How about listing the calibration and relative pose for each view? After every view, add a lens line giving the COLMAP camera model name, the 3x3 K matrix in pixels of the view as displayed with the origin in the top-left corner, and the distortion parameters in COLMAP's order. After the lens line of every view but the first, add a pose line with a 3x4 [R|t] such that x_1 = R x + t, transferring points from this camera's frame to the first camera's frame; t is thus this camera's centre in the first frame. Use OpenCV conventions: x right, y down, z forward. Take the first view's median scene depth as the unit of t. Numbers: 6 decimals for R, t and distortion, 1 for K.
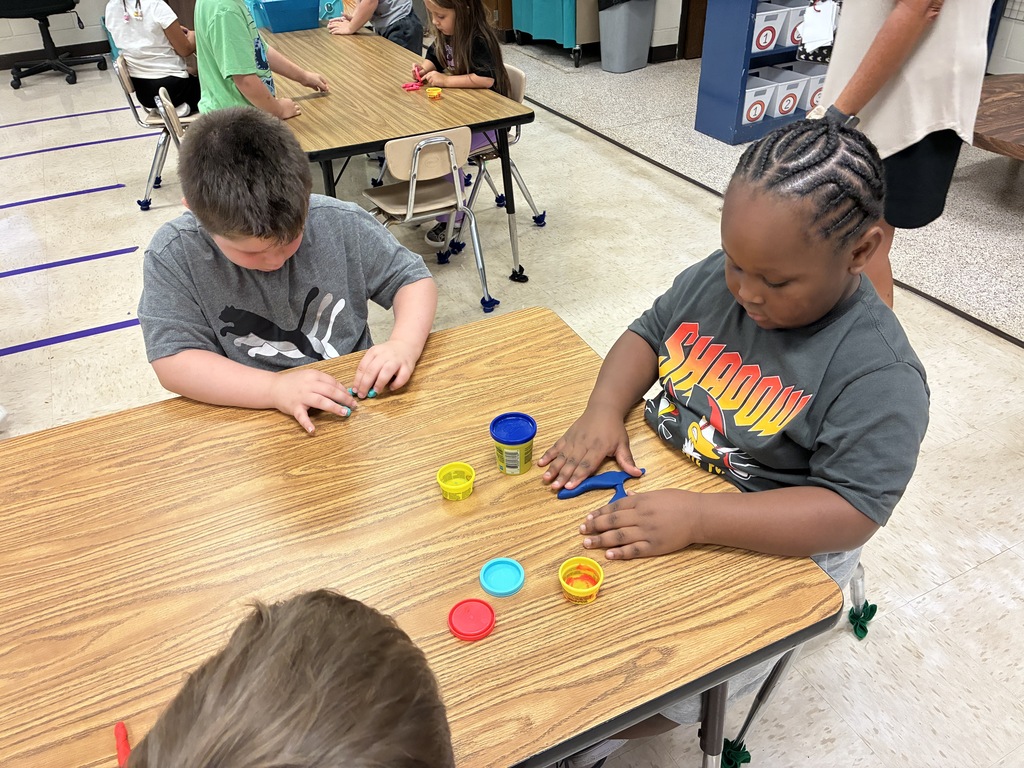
lens RADIAL K [[767.7, 0, 515.0], [0, 767.7, 386.9], [0, 0, 1]] dist [0.061142, -0.082781]
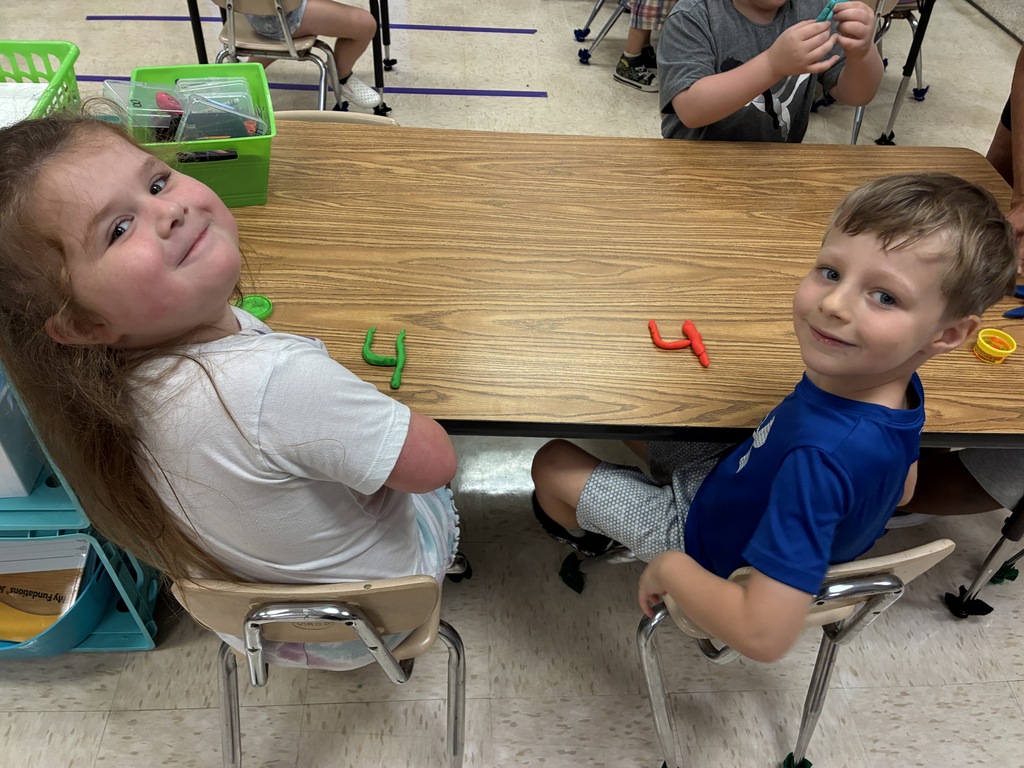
lens RADIAL K [[767.7, 0, 509.3], [0, 767.7, 379.0], [0, 0, 1]] dist [0.061142, -0.082781]
pose [[0.915095, 0.332971, -0.227447, -0.265815], [-0.293046, 0.936599, 0.192112, 0.230626], [0.276994, -0.109148, 0.954652, -0.349371]]
